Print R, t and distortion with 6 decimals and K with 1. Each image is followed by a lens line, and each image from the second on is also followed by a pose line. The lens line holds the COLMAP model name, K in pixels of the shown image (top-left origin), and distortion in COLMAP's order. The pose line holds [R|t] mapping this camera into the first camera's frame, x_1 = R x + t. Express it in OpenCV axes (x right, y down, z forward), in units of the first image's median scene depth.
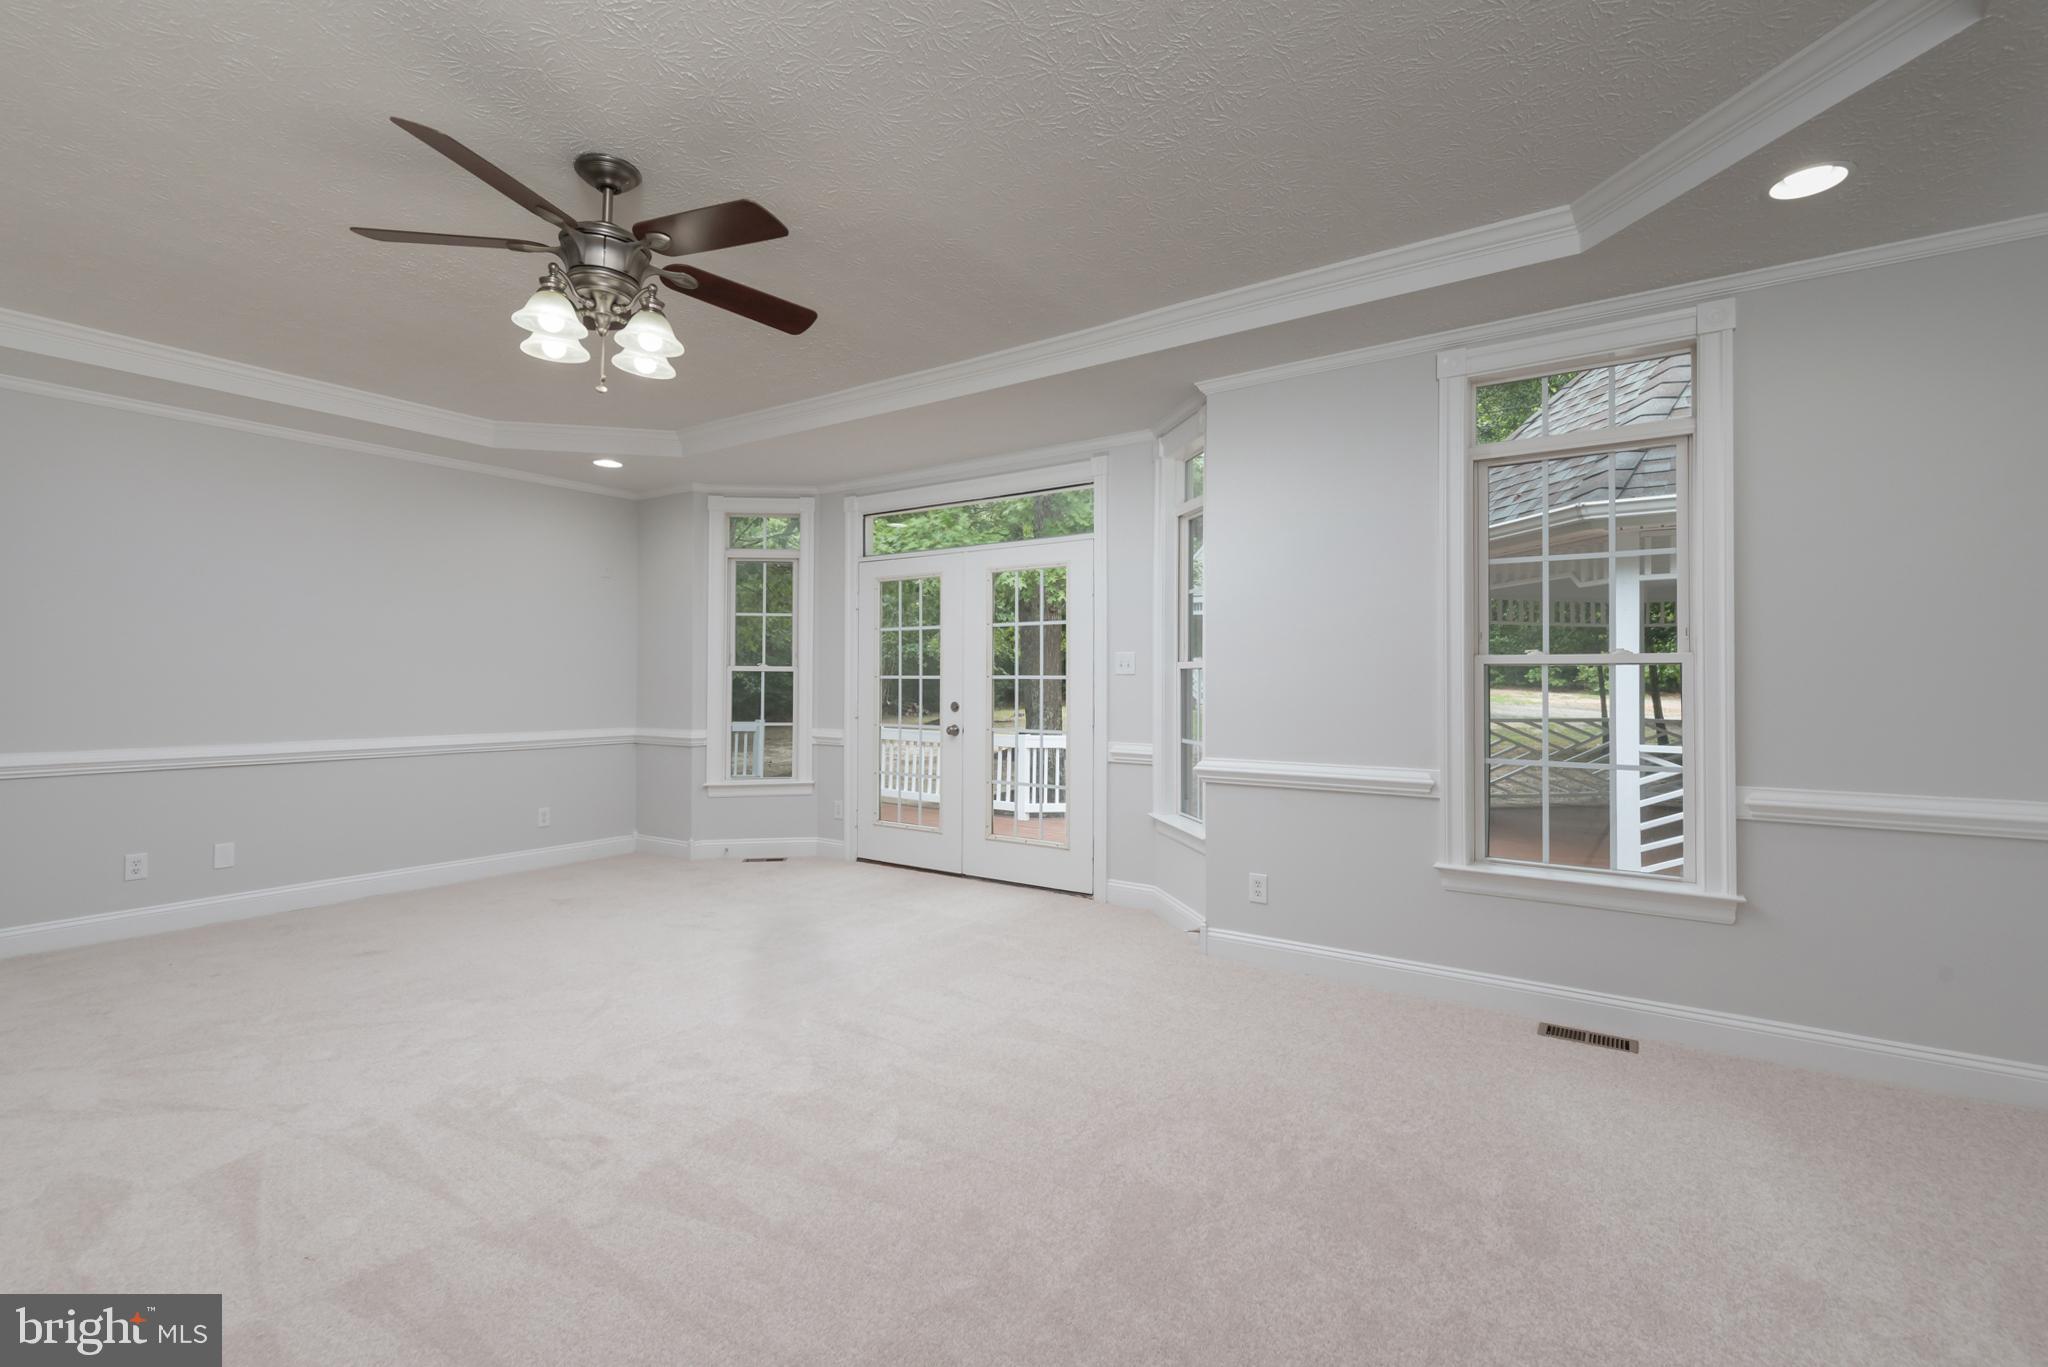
lens RADIAL K [[894.5, 0, 1029.7], [0, 894.5, 686.5], [0, 0, 1]] dist [0.002441, -0.000019]
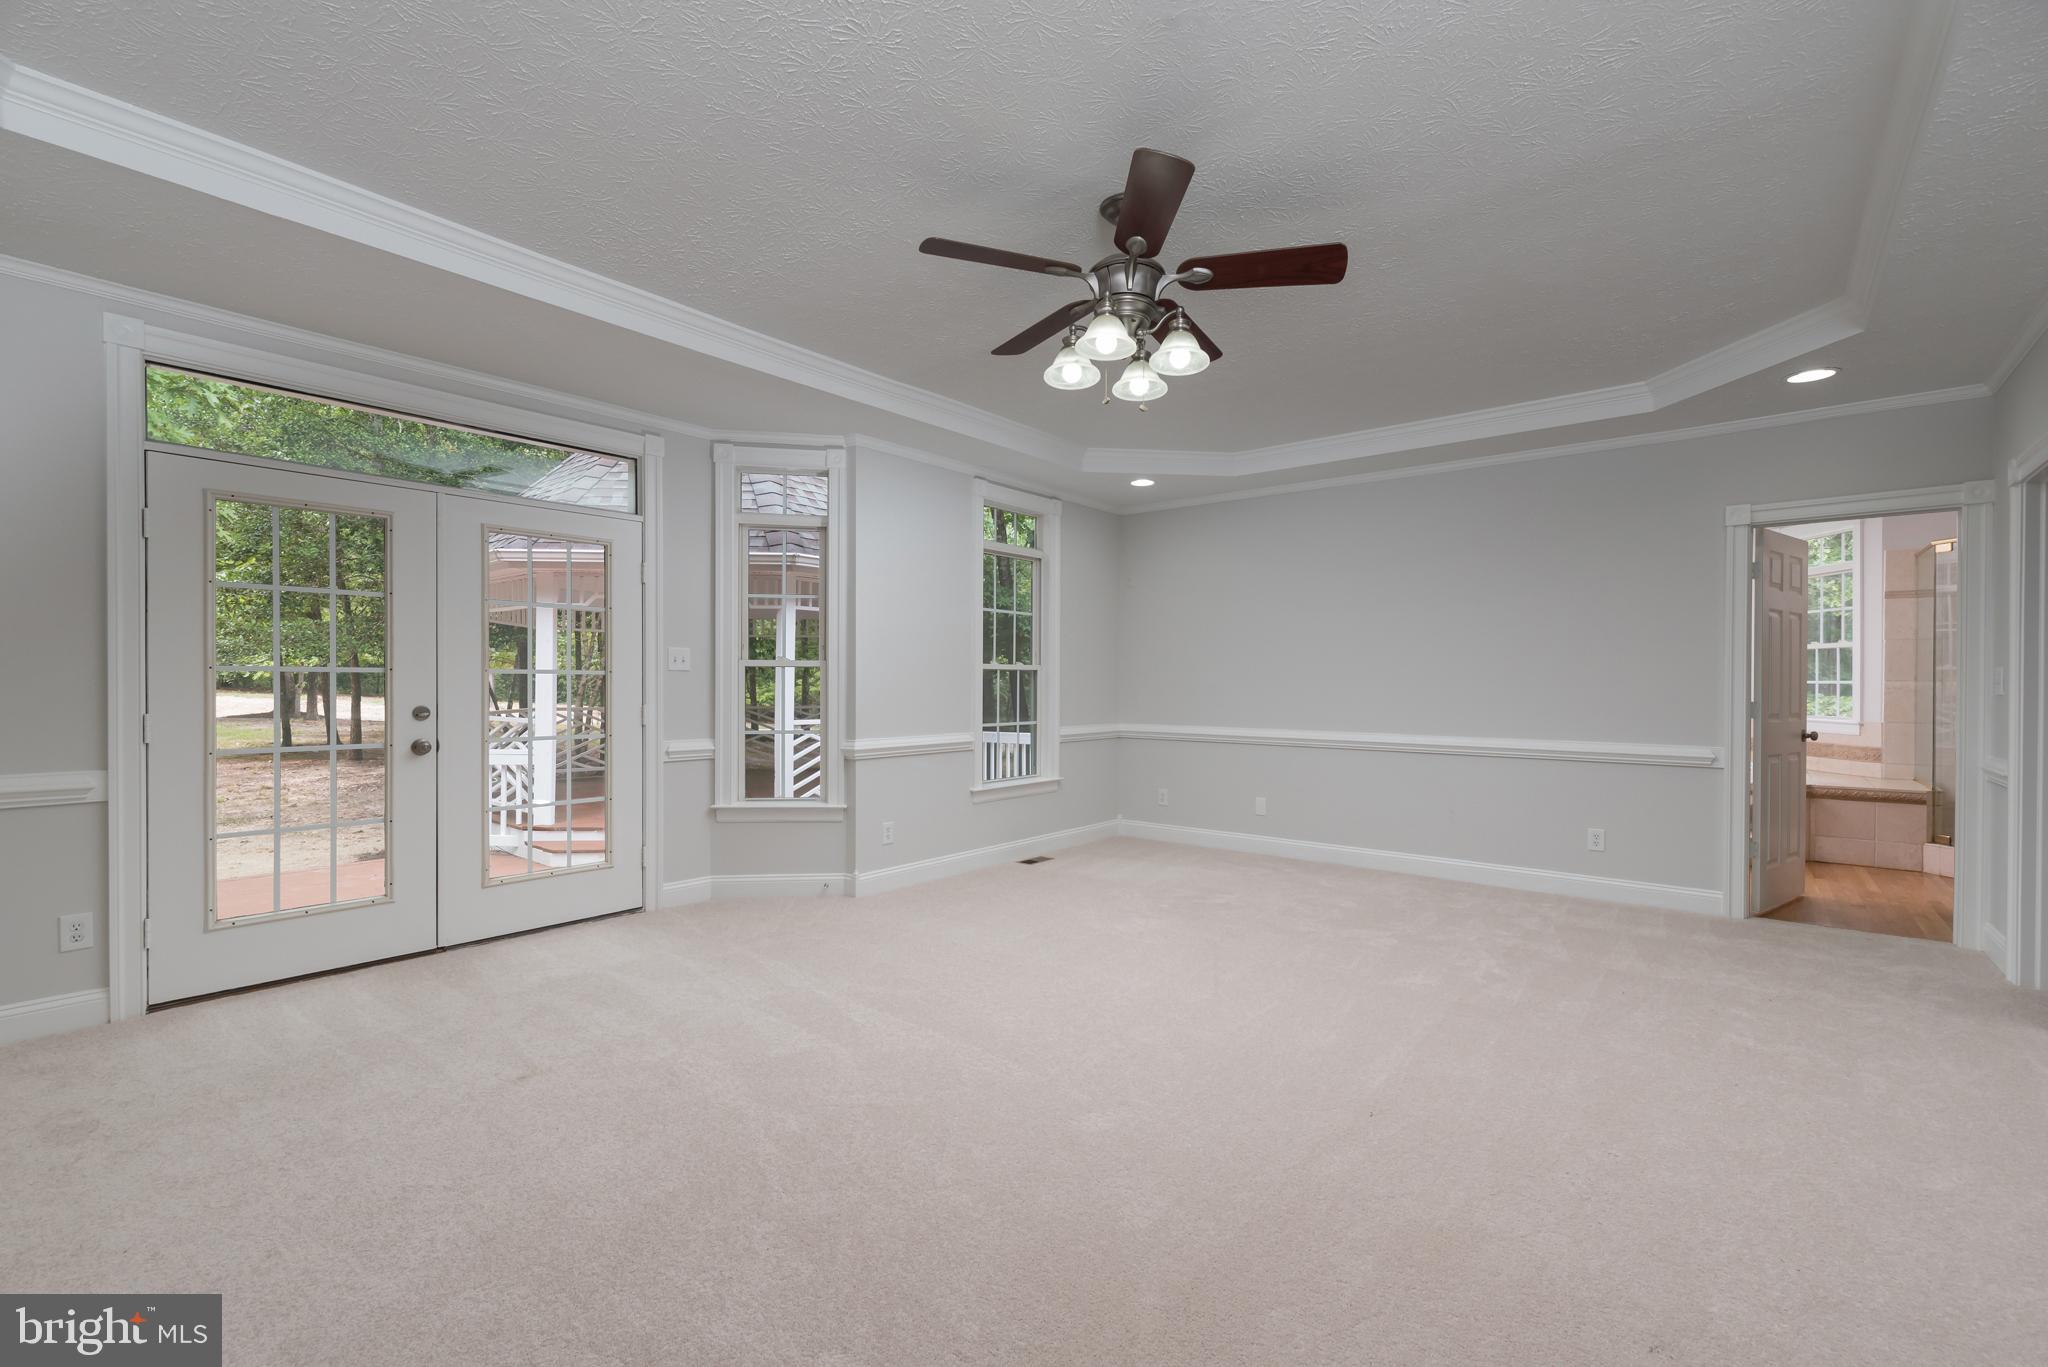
lens RADIAL K [[861.4, 0, 1024.0], [0, 861.4, 683.5], [0, 0, 1]] dist [-0.000453, 0.000090]
pose [[0.098071, -0.008428, 0.995144, -0.779403], [-0.001333, 0.999962, 0.008601, -0.007463], [-0.995179, -0.002170, 0.098056, 0.521248]]
